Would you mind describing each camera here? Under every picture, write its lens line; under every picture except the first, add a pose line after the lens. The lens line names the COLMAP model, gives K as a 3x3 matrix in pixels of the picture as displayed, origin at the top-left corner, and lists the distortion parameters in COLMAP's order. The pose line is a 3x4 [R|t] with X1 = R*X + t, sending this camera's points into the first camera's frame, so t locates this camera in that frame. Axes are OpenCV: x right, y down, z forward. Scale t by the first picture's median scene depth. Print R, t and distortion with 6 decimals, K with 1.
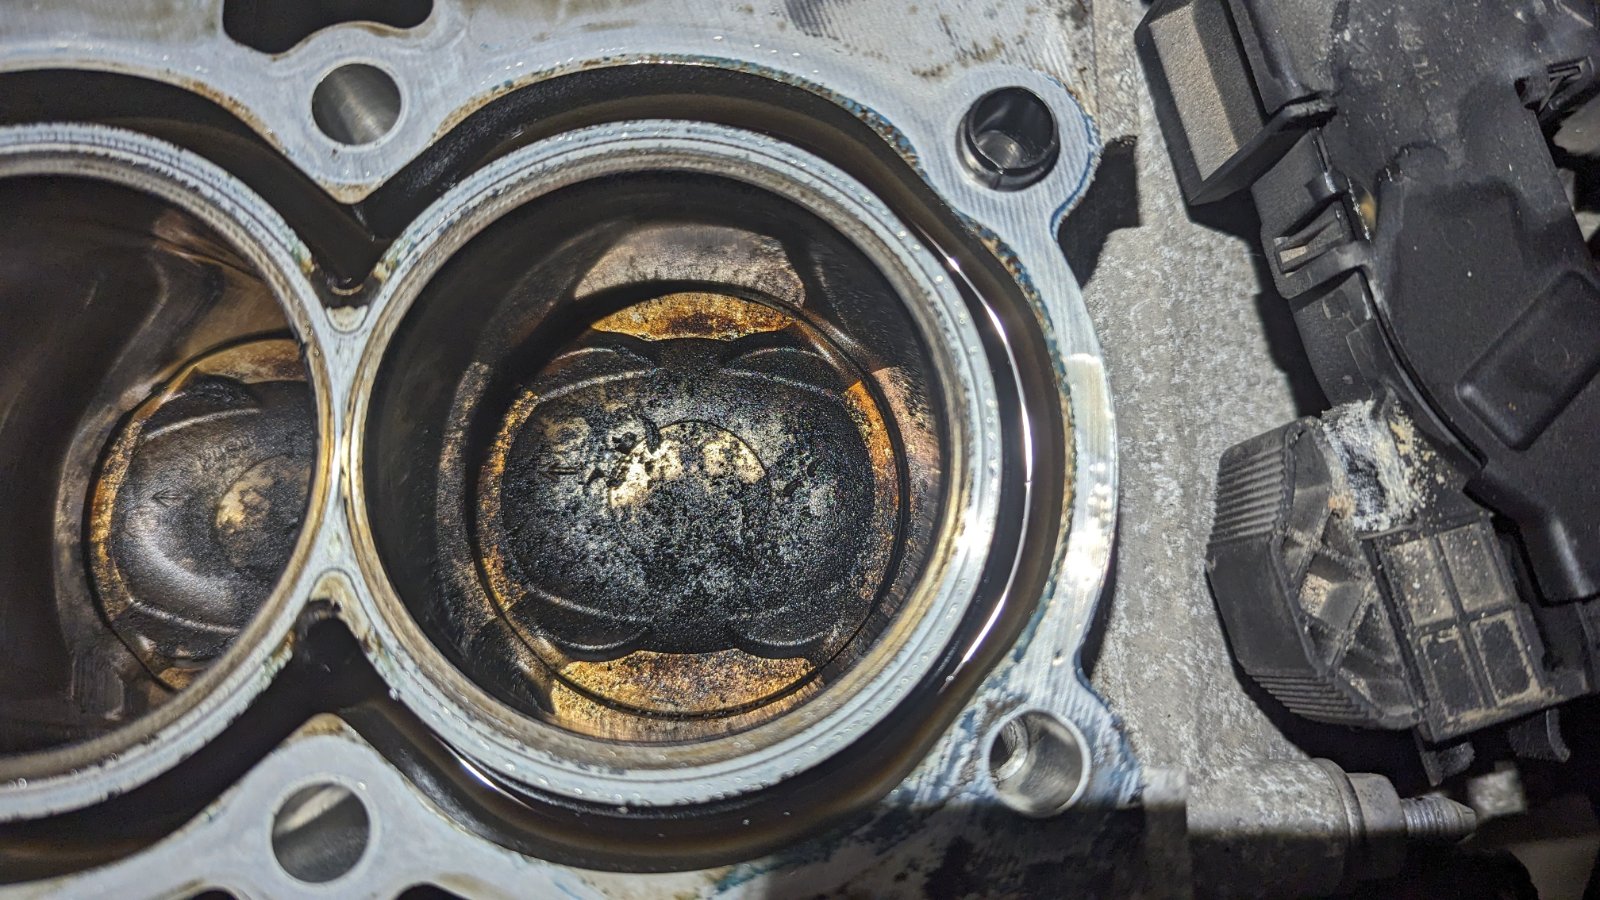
lens RADIAL K [[1101.2, 0, 807.5], [0, 1101.2, 432.5], [0, 0, 1]] dist [0.009116, -0.027141]
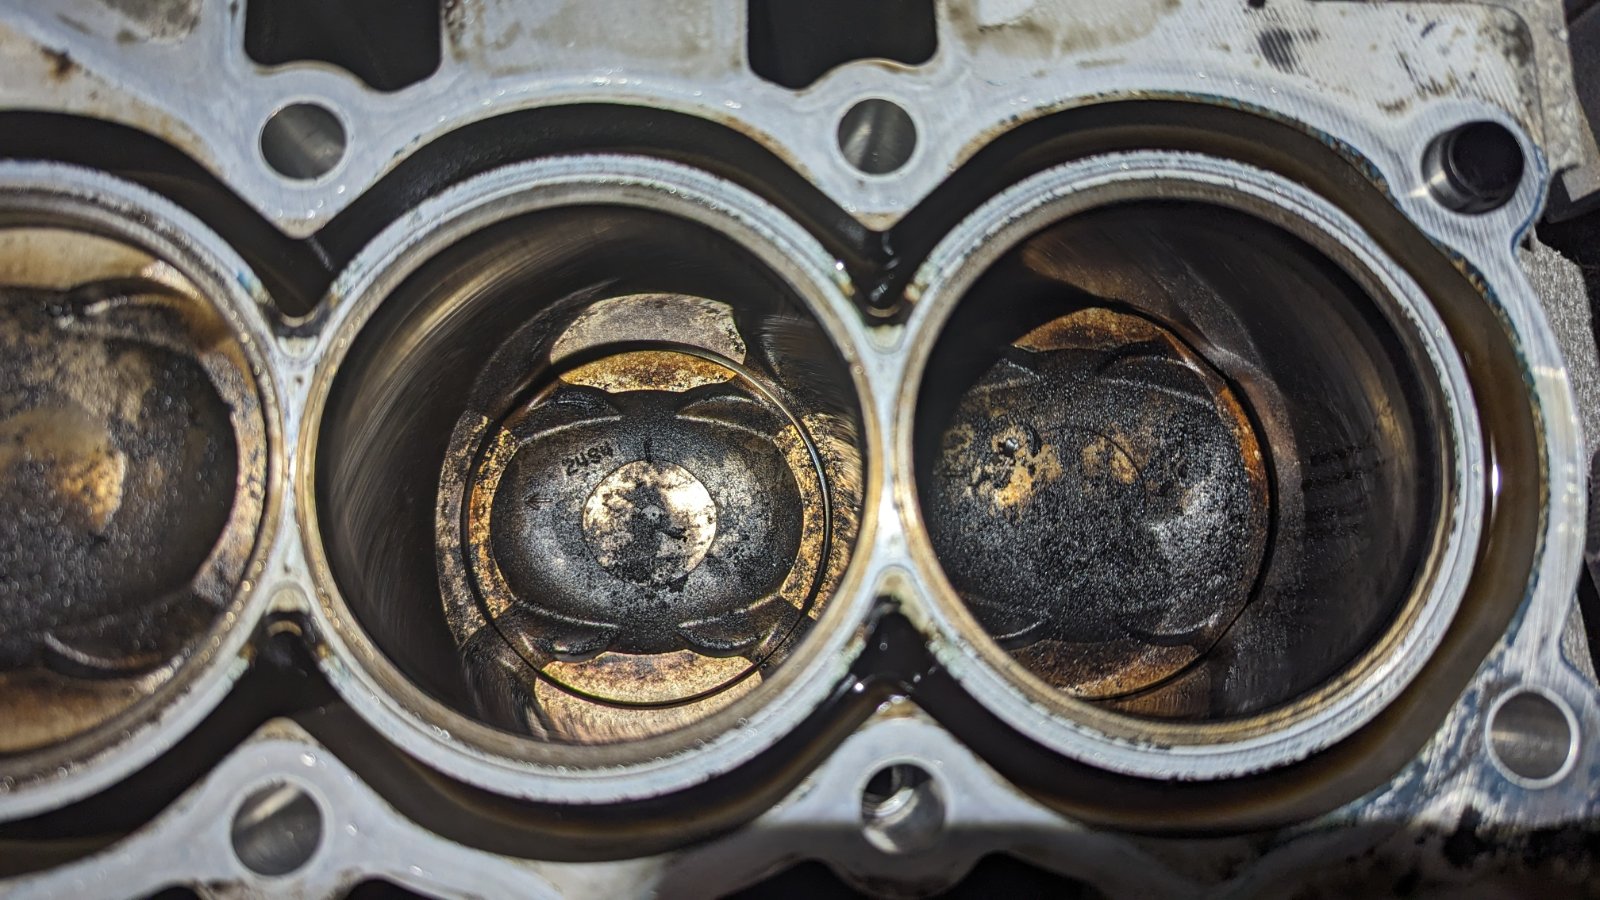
lens RADIAL K [[1101.2, 0, 799.6], [0, 1101.2, 449.4], [0, 0, 1]] dist [0.009116, -0.027141]
pose [[0.999867, -0.006934, 0.014762, -0.502439], [0.006648, 0.999790, 0.019375, -0.013762], [-0.014893, -0.019275, 0.999703, -0.083201]]
